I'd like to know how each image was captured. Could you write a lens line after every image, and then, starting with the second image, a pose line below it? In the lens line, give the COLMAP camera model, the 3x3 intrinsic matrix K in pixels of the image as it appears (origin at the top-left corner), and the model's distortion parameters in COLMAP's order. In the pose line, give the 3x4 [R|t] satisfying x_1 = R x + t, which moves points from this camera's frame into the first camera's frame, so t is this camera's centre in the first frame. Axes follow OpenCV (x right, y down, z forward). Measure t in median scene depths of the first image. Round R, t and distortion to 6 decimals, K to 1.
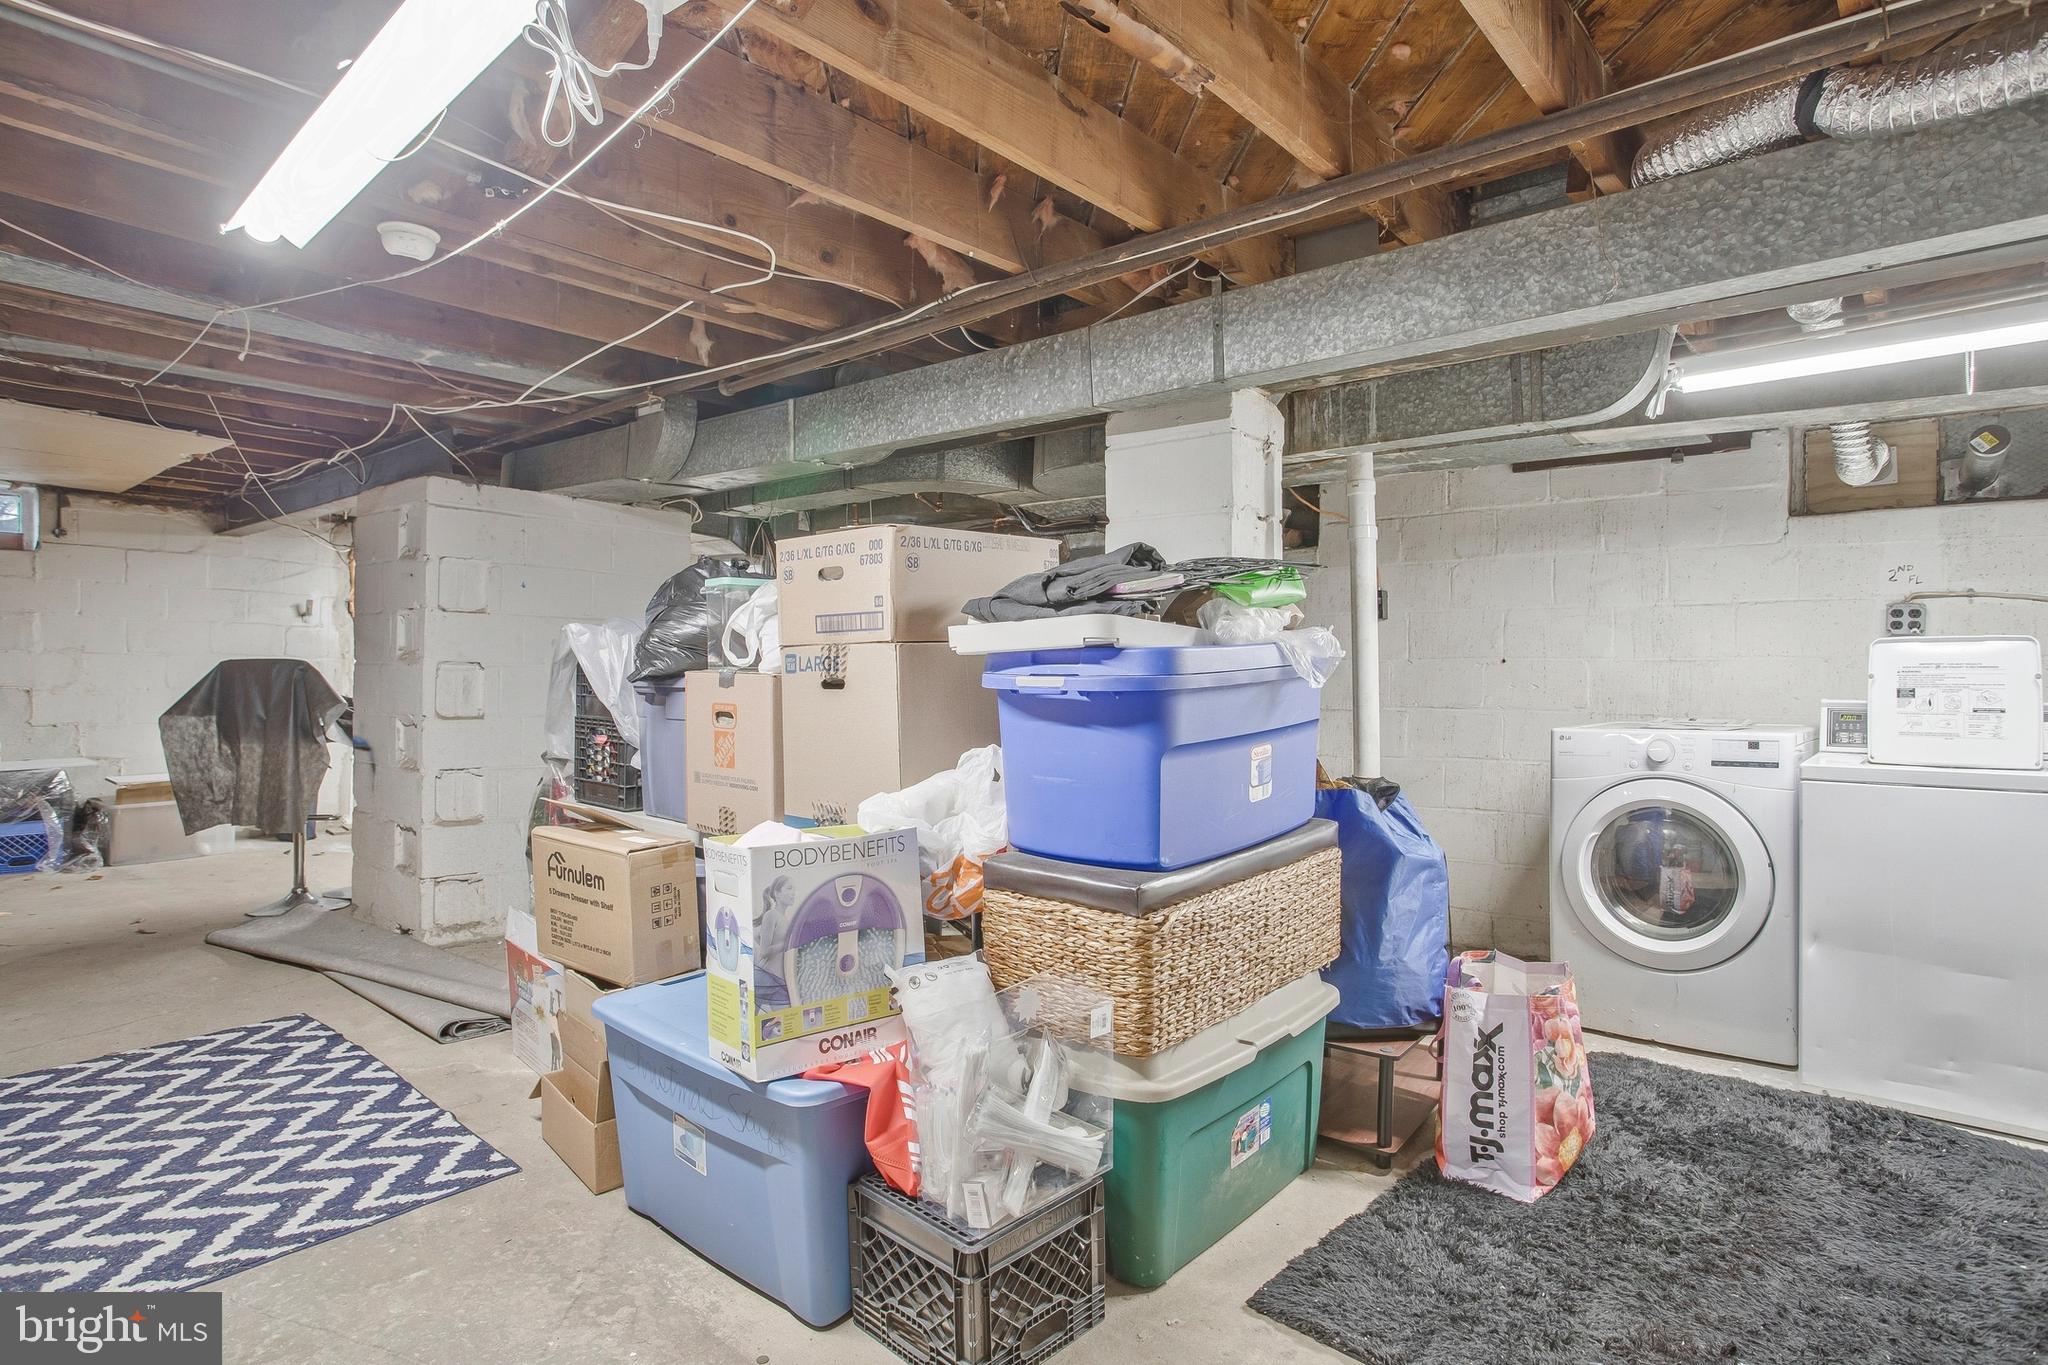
lens RADIAL K [[1109.2, 0, 1017.6], [0, 1109.2, 672.0], [0, 0, 1]] dist [-0.080202, 0.039628]
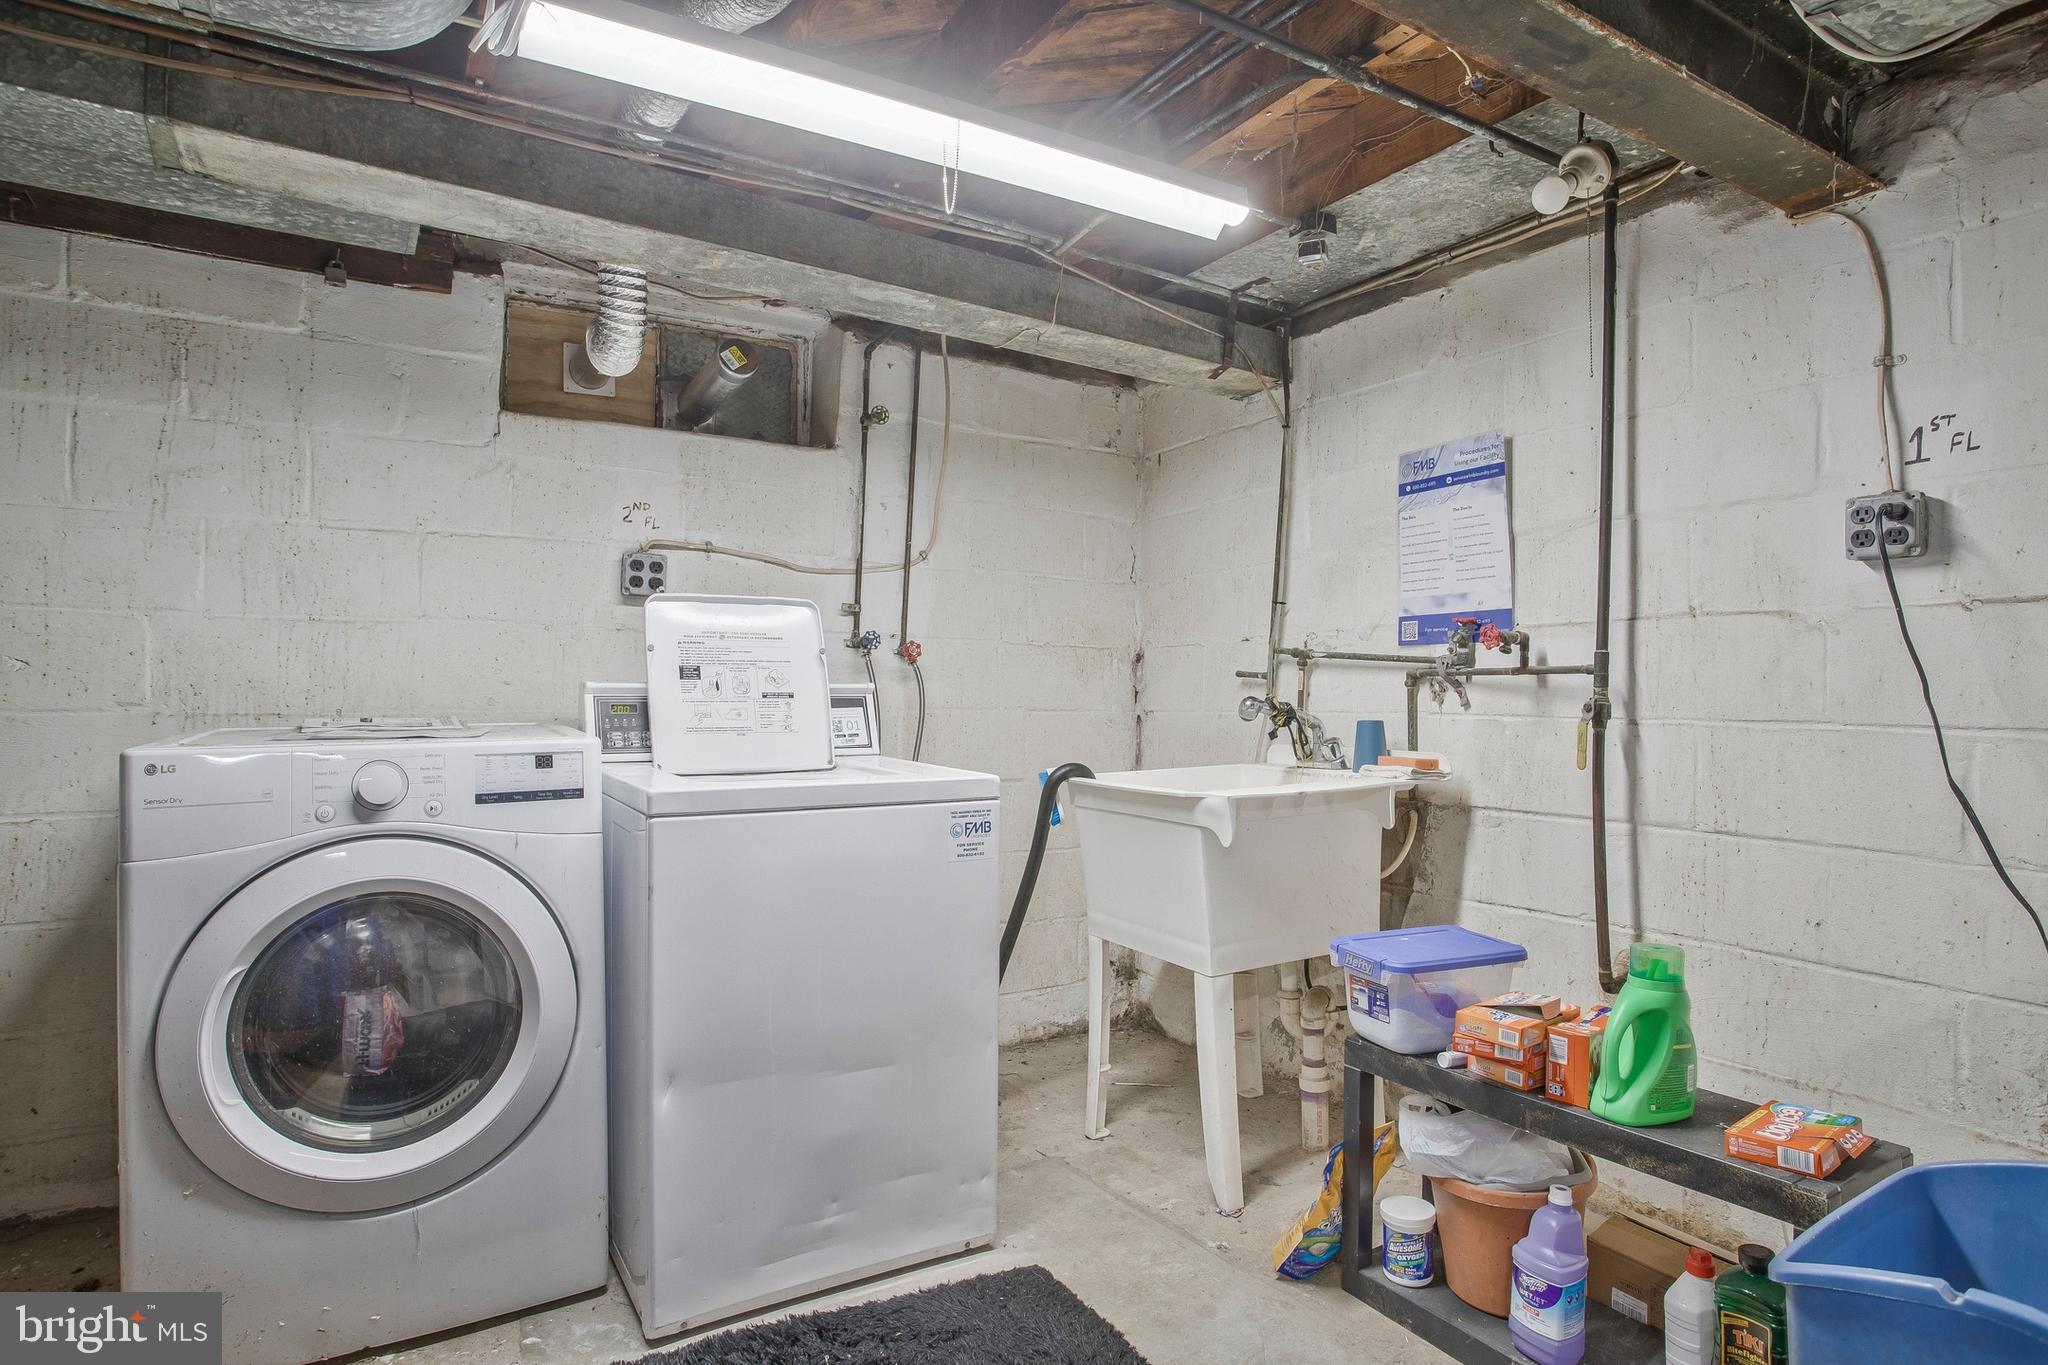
lens RADIAL K [[1109.2, 0, 1017.6], [0, 1109.2, 672.0], [0, 0, 1]] dist [-0.080202, 0.039628]
pose [[0.297145, 0.008200, 0.954797, 0.193212], [-0.009895, 0.999936, -0.005508, 0.020412], [-0.954781, -0.007811, 0.297207, 0.554350]]
